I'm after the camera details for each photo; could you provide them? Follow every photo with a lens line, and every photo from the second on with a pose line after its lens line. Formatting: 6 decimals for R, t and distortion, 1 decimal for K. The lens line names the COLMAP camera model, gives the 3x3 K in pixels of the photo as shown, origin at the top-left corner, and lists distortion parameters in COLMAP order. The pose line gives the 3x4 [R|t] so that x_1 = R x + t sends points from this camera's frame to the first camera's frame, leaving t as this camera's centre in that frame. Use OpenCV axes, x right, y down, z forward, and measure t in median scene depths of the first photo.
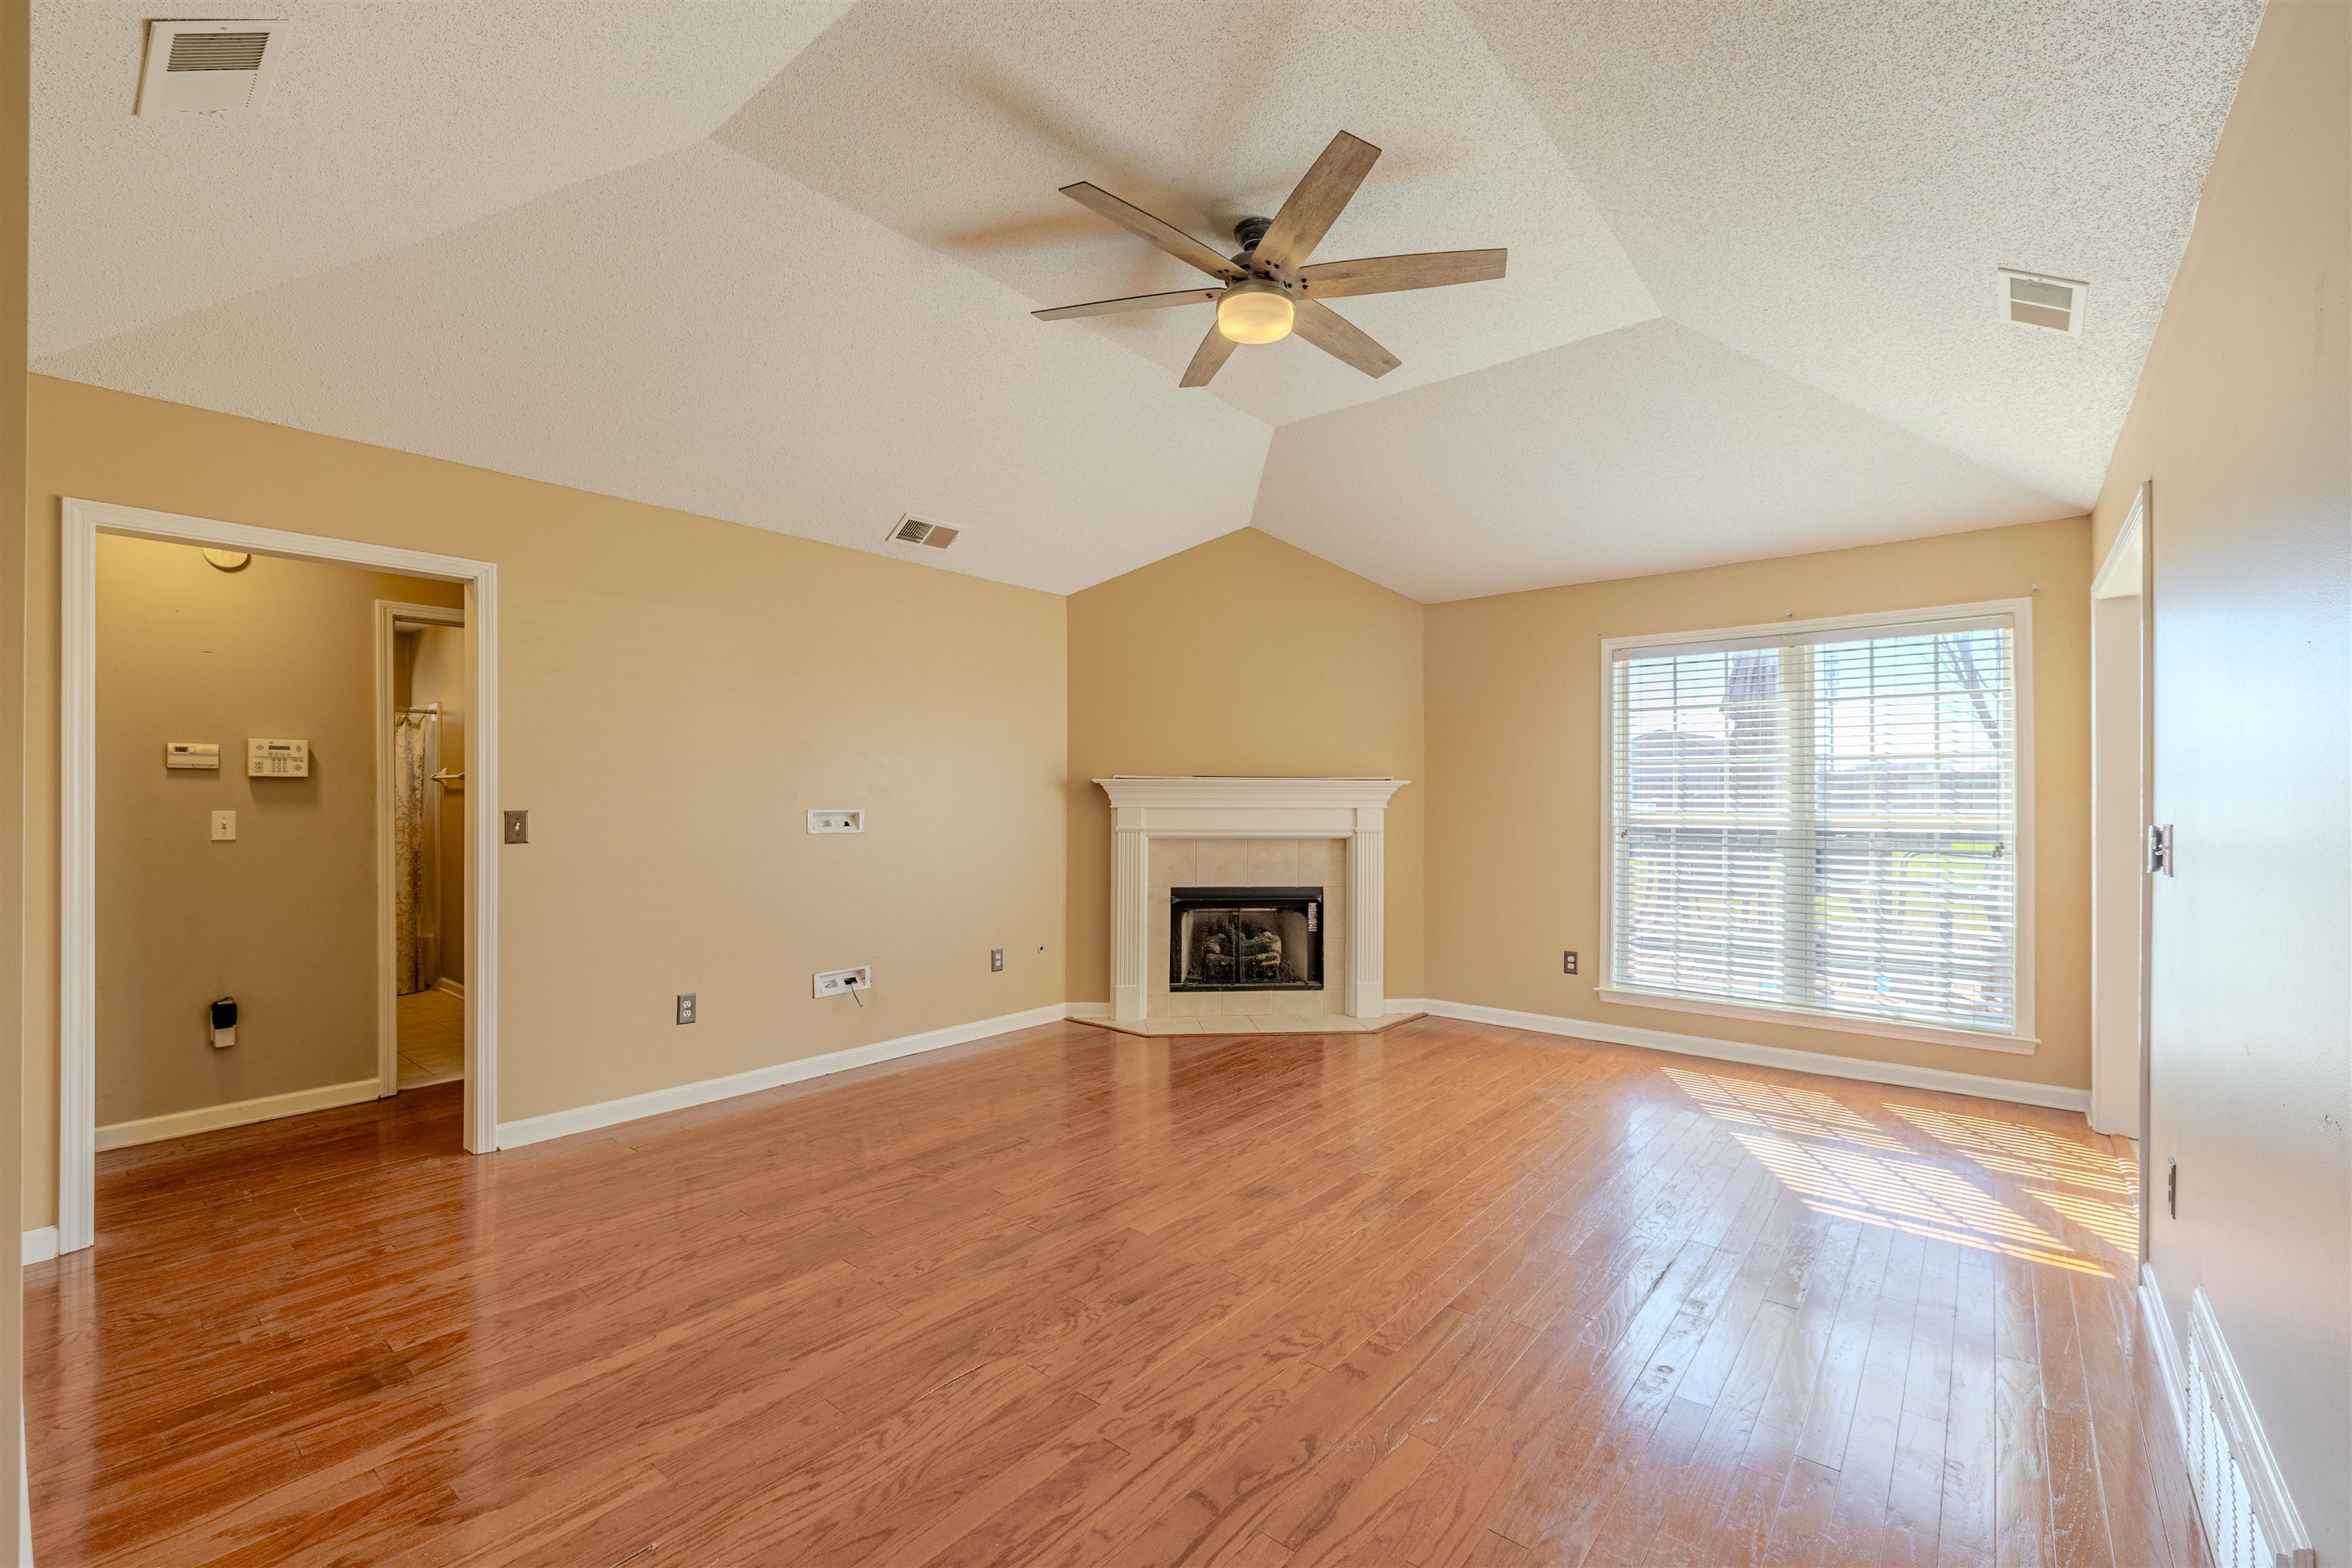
lens RADIAL K [[984.6, 0, 1168.4], [0, 984.6, 789.1], [0, 0, 1]] dist [-0.005310, -0.000393]
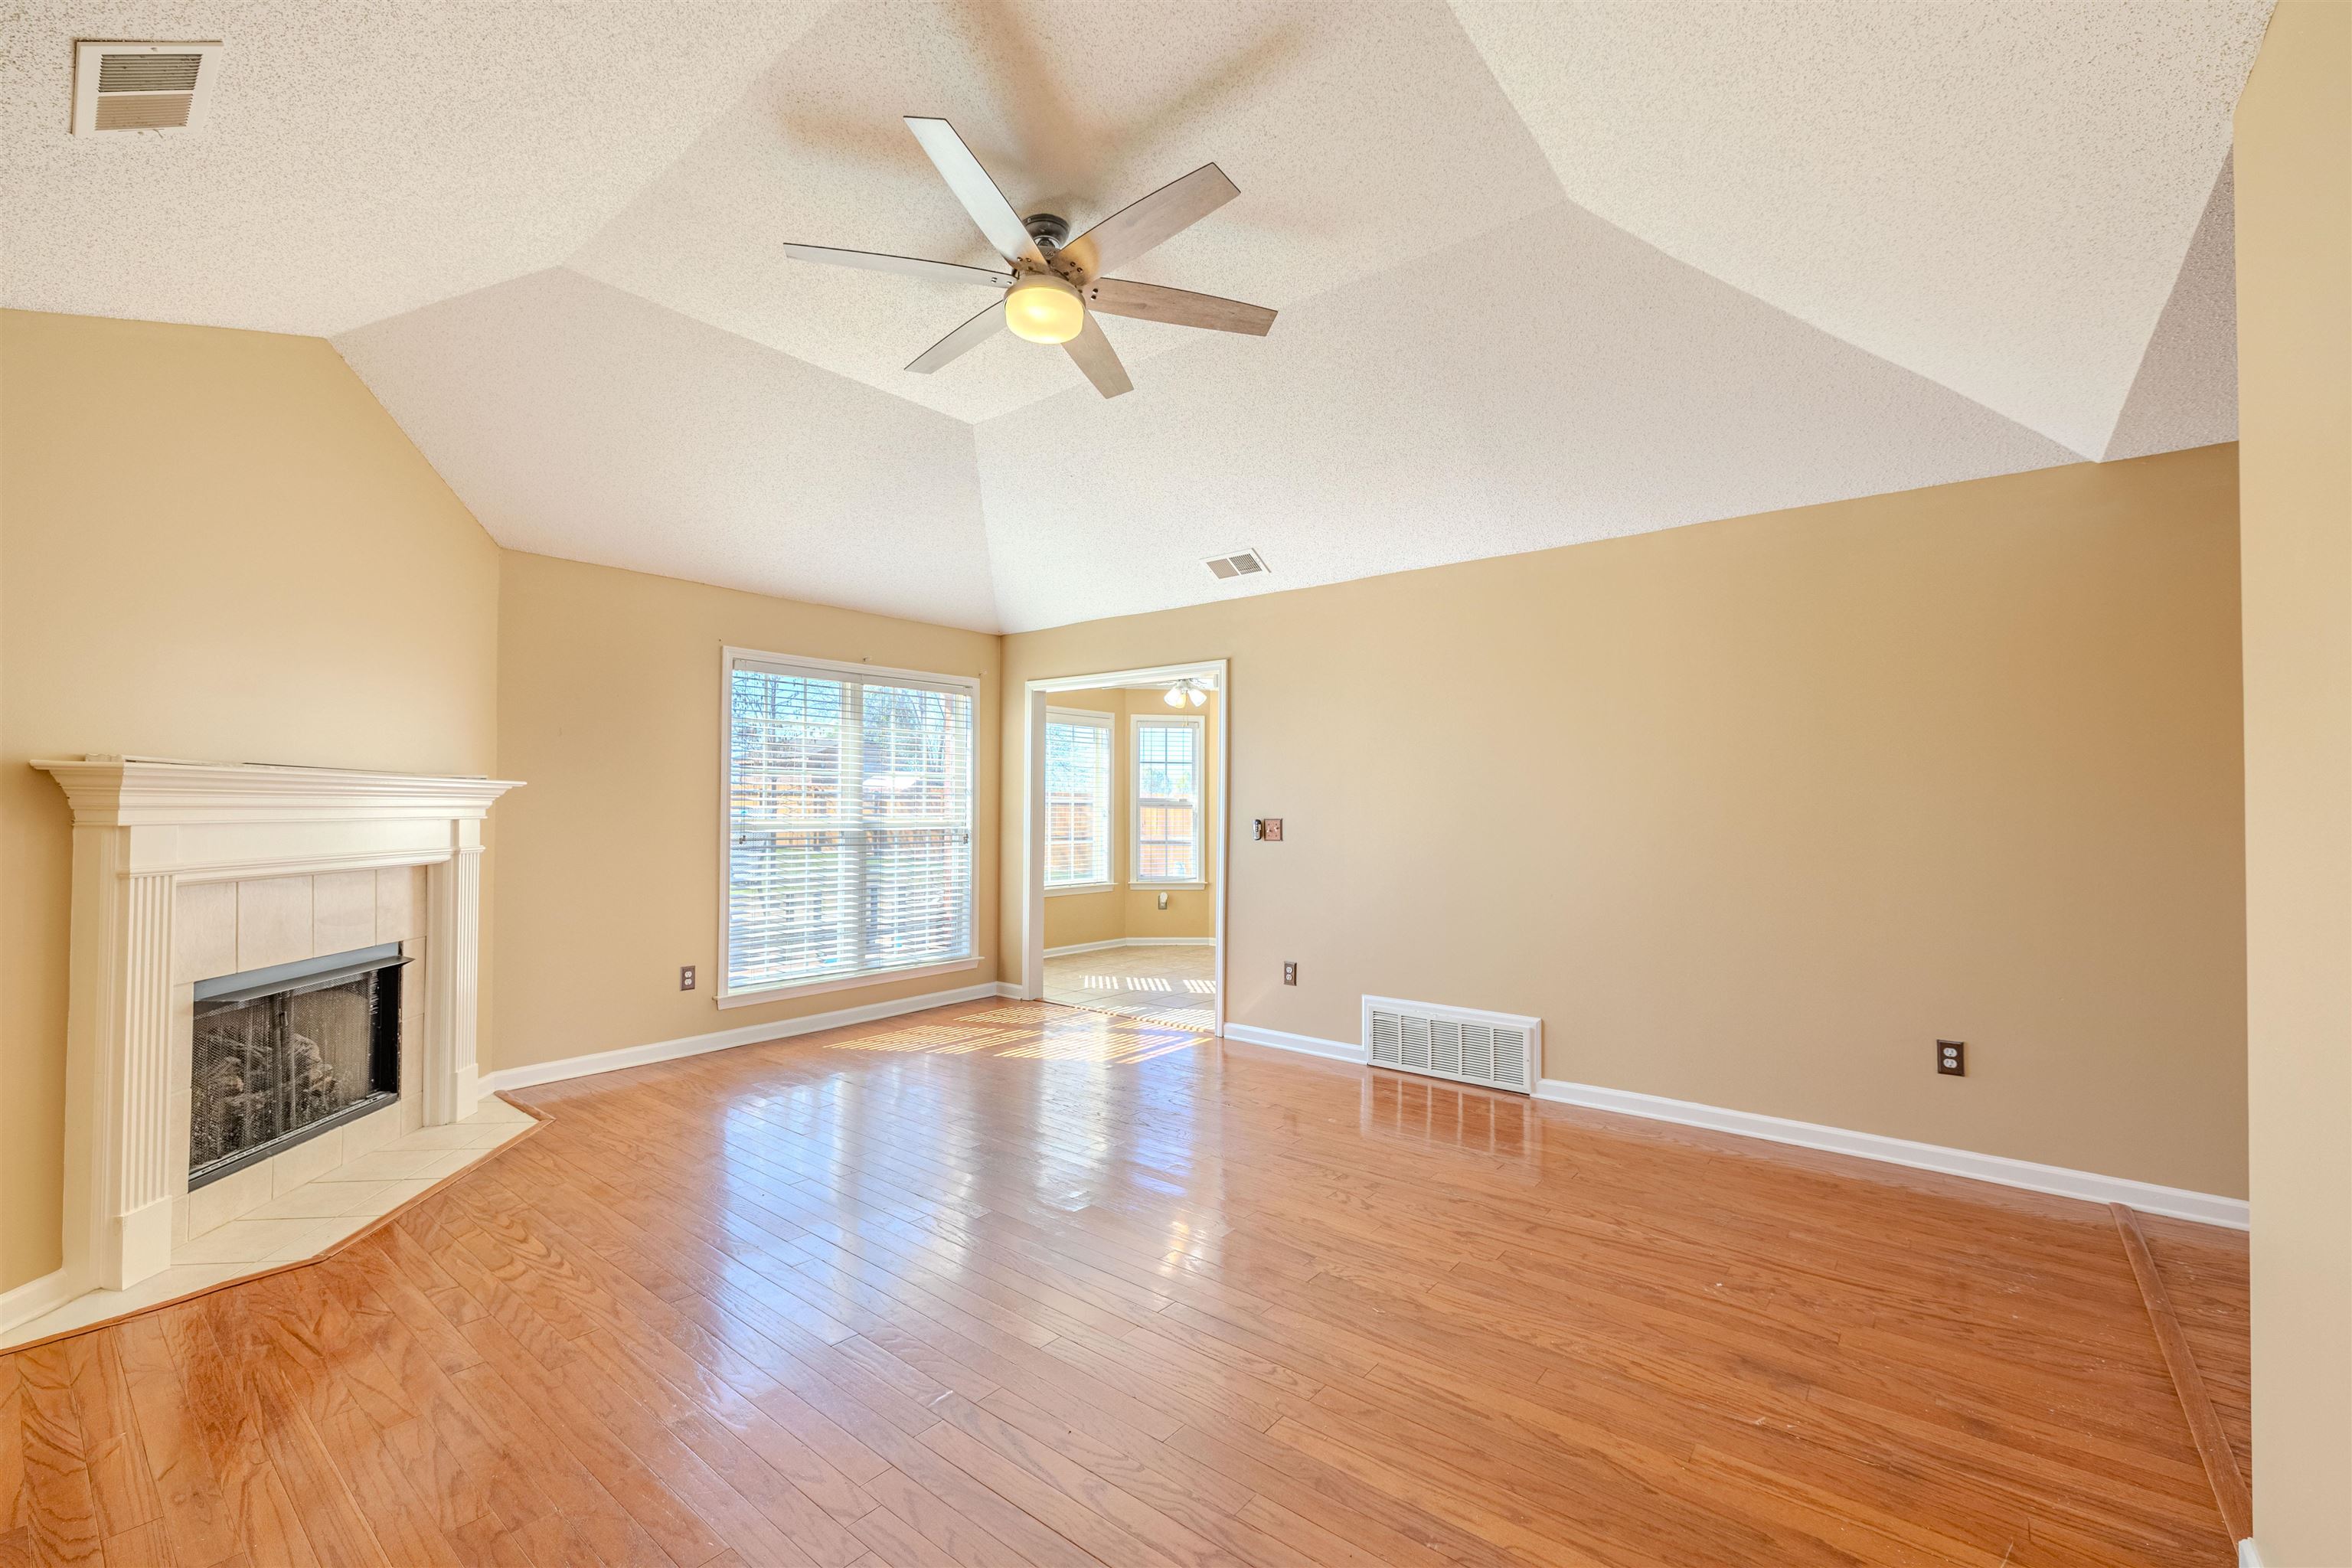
lens RADIAL K [[984.6, 0, 1168.4], [0, 984.6, 789.1], [0, 0, 1]] dist [-0.005310, -0.000393]
pose [[-0.019023, 0.014985, 0.999707, -0.719514], [-0.012979, 0.999800, -0.015233, 0.003038], [-0.999735, -0.013265, -0.018825, 0.728755]]
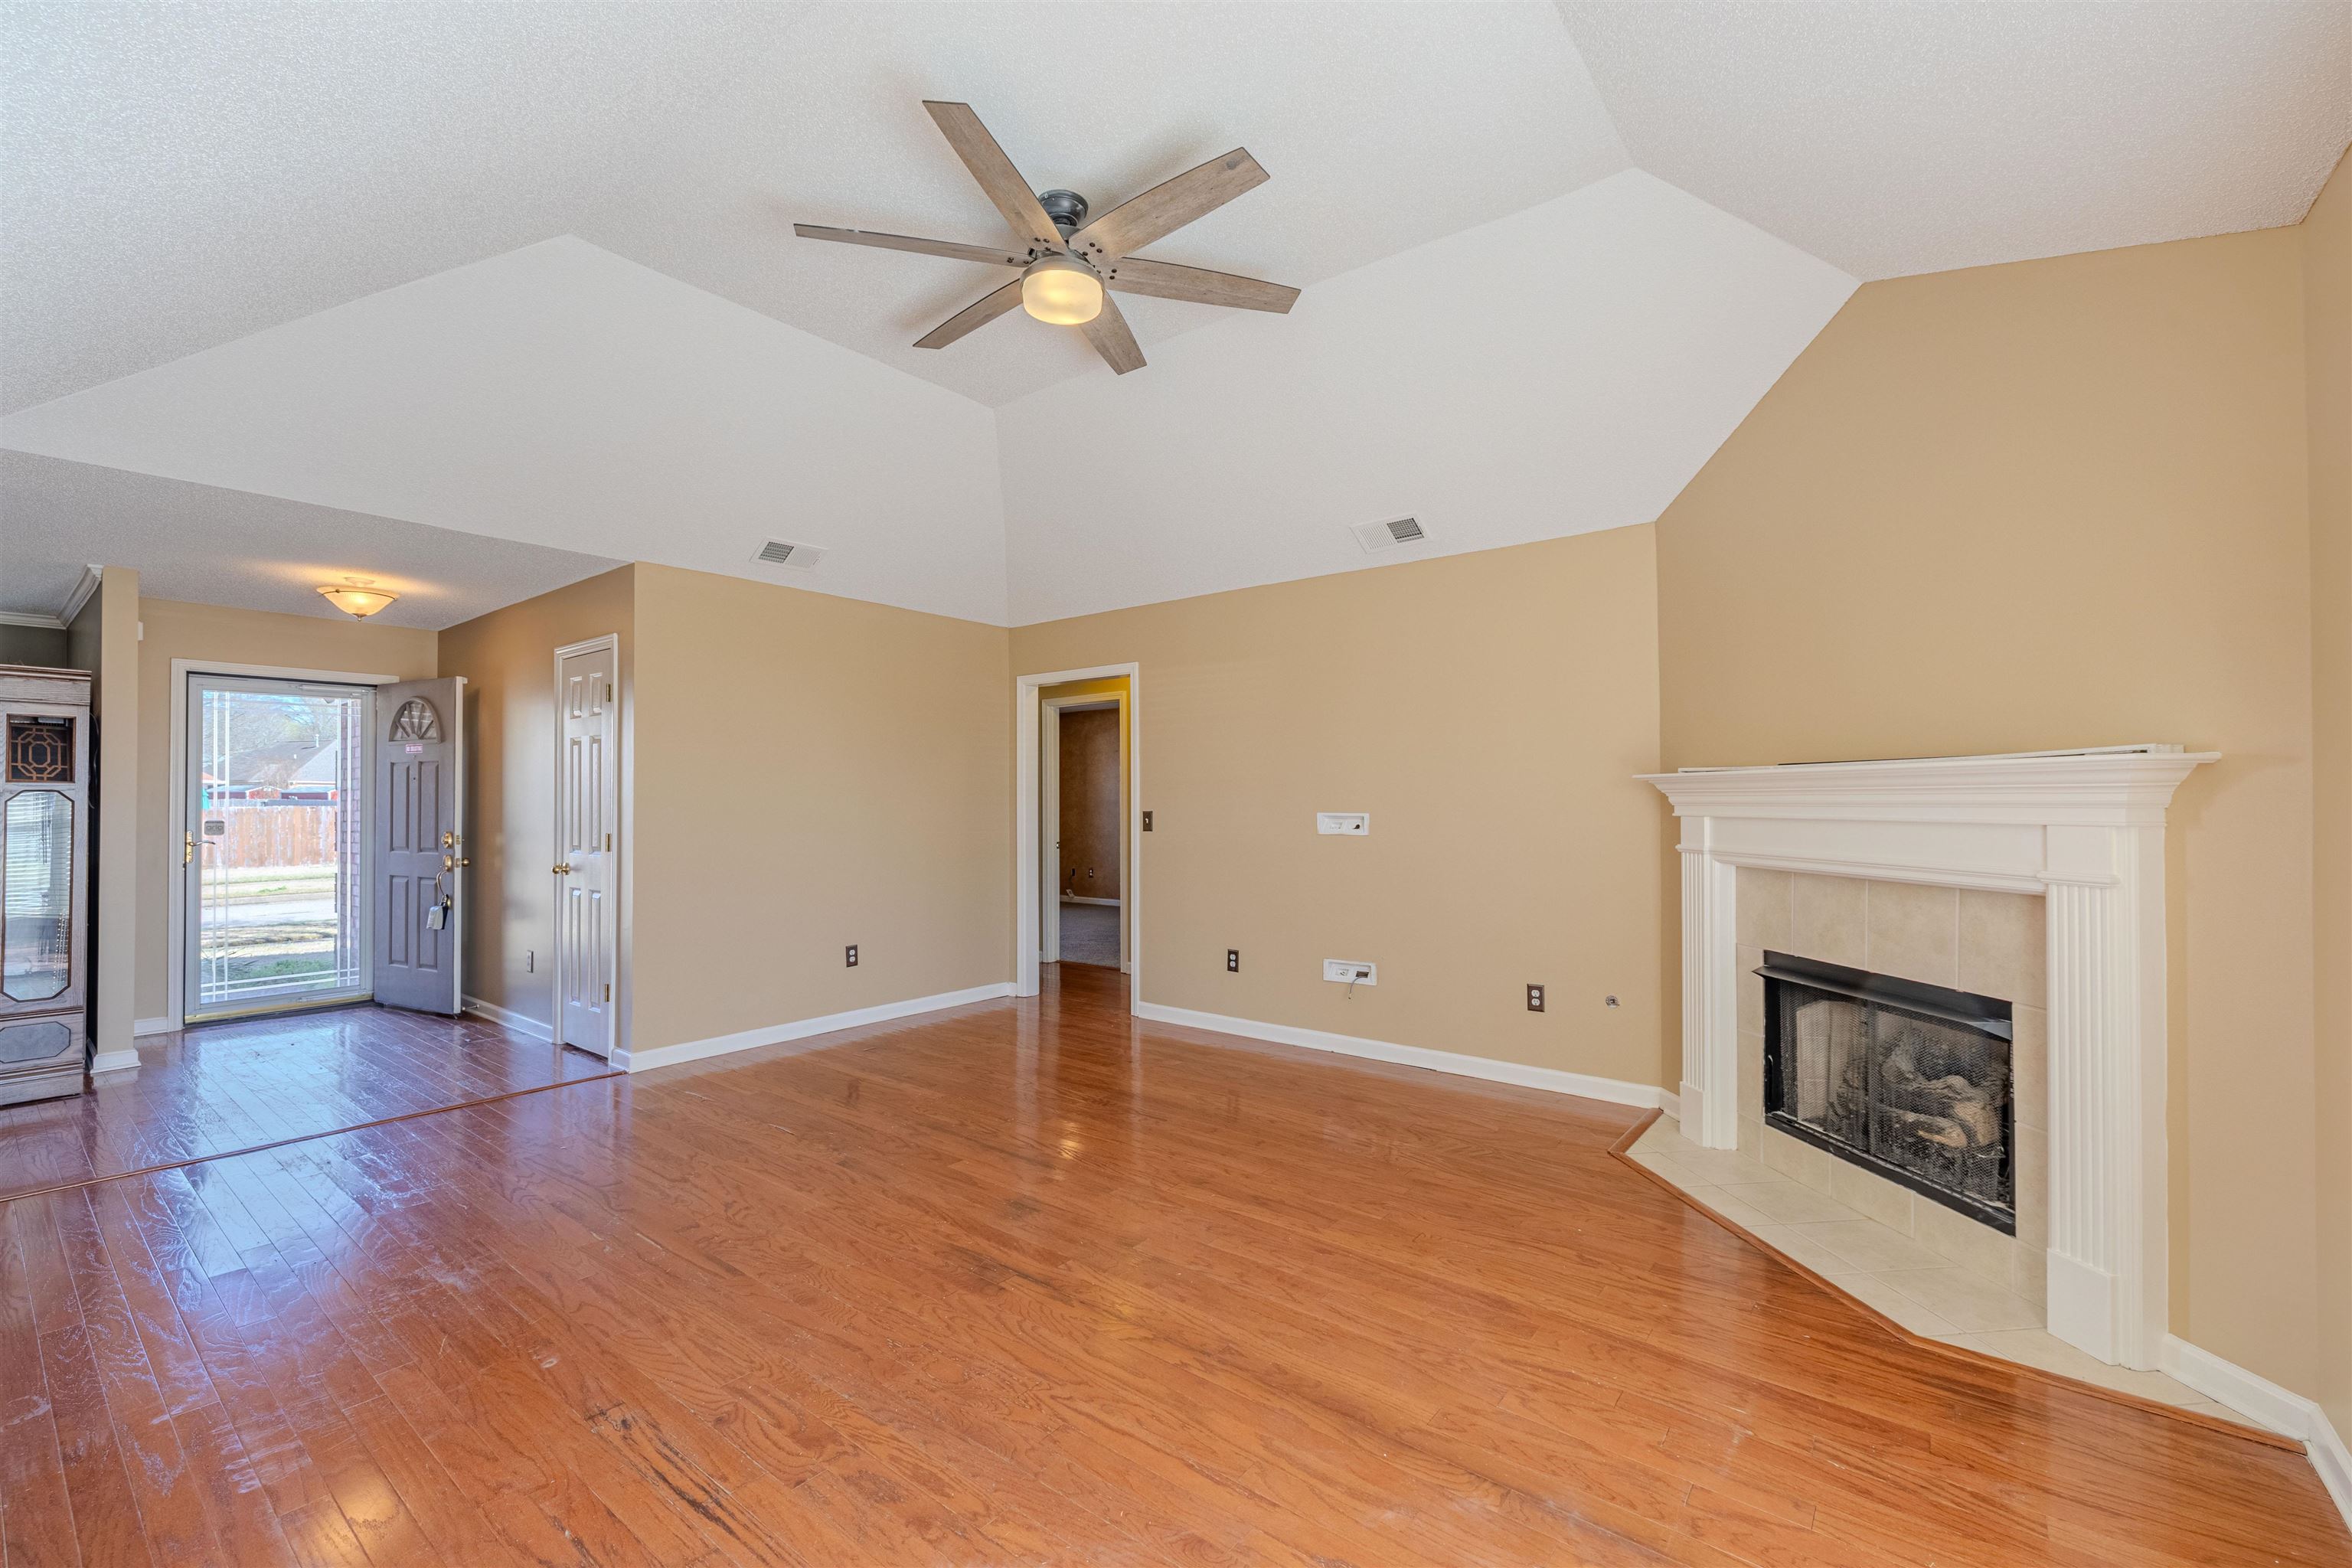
lens RADIAL K [[976.0, 0, 1172.8], [0, 976.0, 792.5], [0, 0, 1]] dist [-0.004308, -0.000368]
pose [[0.033068, -0.011186, -0.999391, 0.835334], [0.009810, 0.999893, -0.010867, 0.008951], [0.999405, -0.009445, 0.033174, 0.876130]]
